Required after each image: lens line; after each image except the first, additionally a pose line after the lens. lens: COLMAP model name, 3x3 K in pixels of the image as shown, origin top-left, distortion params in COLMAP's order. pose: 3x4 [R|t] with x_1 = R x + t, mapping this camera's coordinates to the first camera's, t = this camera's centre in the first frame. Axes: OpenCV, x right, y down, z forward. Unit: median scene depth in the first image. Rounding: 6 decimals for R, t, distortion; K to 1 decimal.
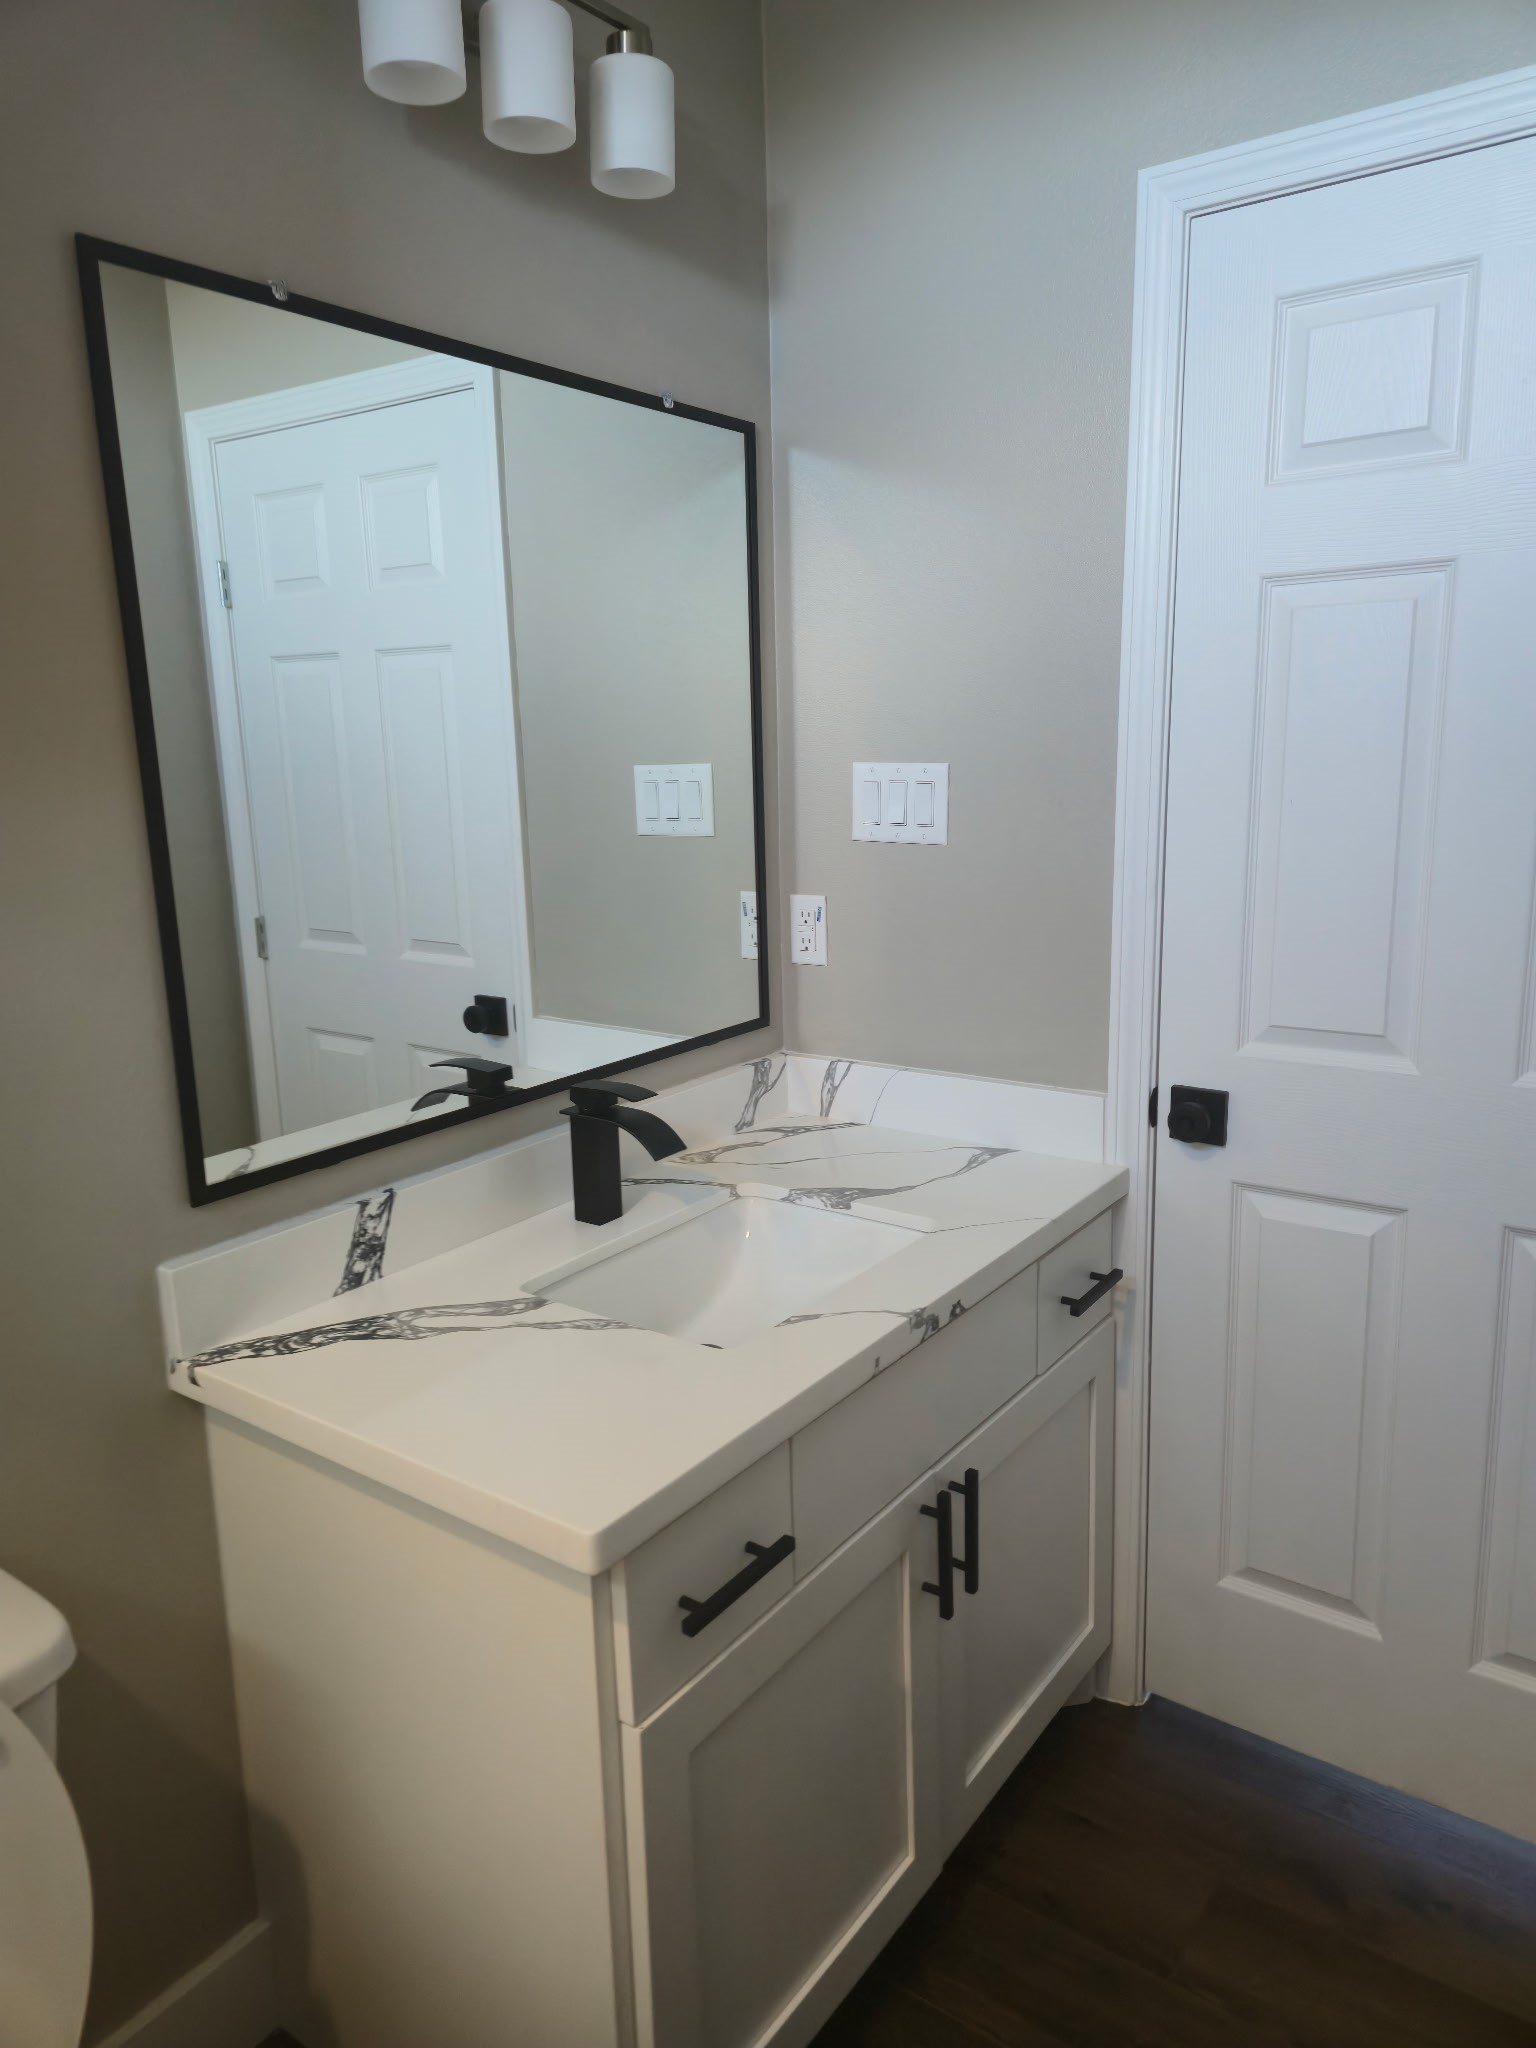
lens RADIAL K [[1375.5, 0, 768.0], [0, 1375.5, 1024.0], [0, 0, 1]] dist [0.008626, 0.001753]
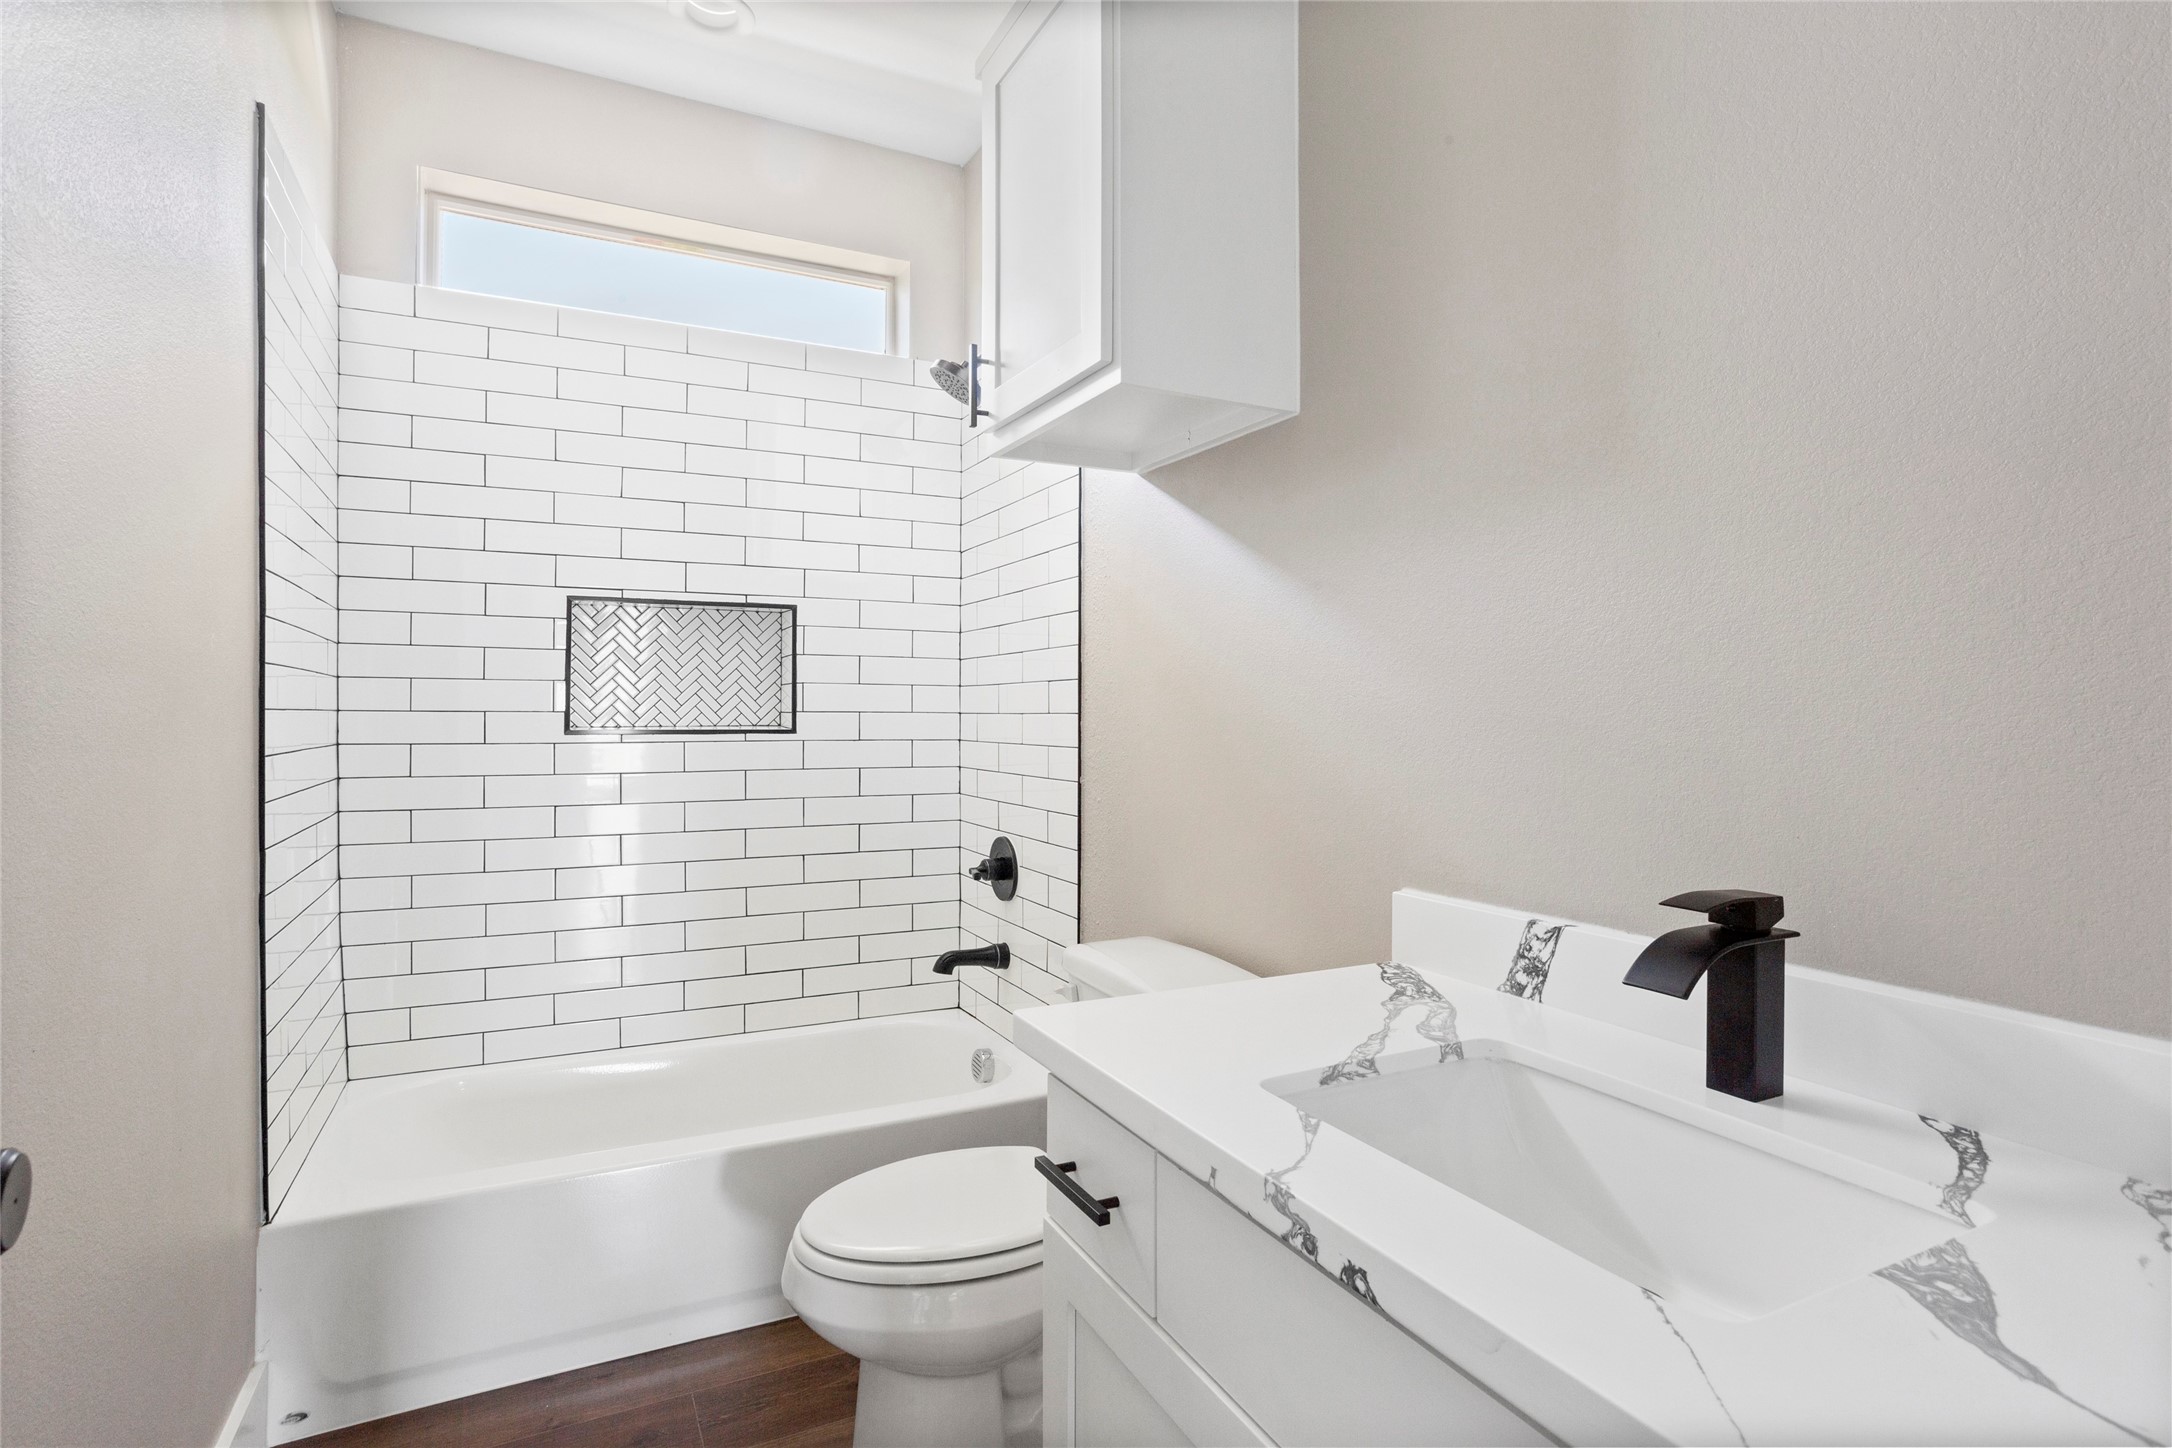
lens RADIAL K [[1061.4, 0, 1092.7], [0, 1061.4, 690.9], [0, 0, 1]] dist [-0.054635, 0.021729]
pose [[-0.453675, 0.005503, -0.891150, 0.569126], [-0.176836, 0.979540, 0.096074, -0.058799], [0.873446, 0.201174, -0.443419, 1.026200]]
